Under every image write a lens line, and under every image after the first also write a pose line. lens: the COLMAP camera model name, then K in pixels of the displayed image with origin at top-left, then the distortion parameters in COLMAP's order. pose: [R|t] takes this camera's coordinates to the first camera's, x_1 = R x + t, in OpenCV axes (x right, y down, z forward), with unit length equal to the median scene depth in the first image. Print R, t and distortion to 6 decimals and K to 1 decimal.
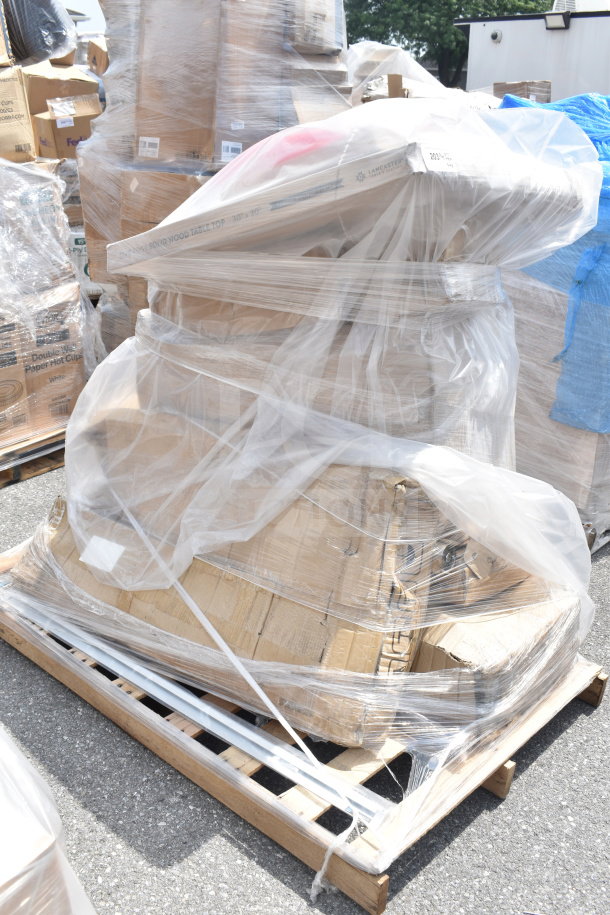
lens RADIAL K [[869.8, 0, 305.0], [0, 869.8, 457.5], [0, 0, 1]] dist [-0.068492, -0.001405]
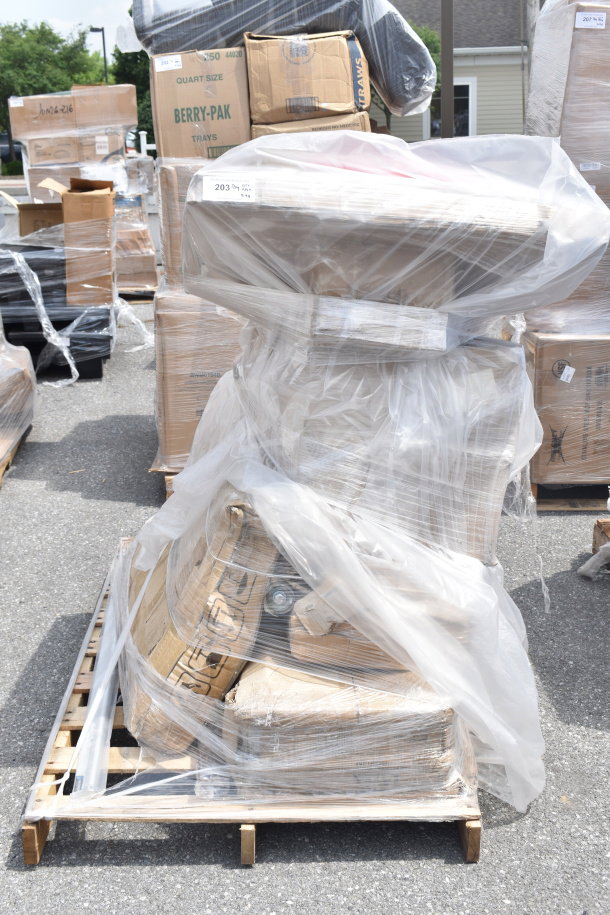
lens RADIAL K [[1030.7, 0, 305.0], [0, 1030.7, 457.5], [0, 0, 1]] dist [-0.050509, -0.008439]
pose [[0.698837, 0.170732, -0.694606, 0.981459], [-0.239369, 0.970926, -0.002176, -0.041452], [0.674040, 0.167787, 0.719387, 0.183564]]
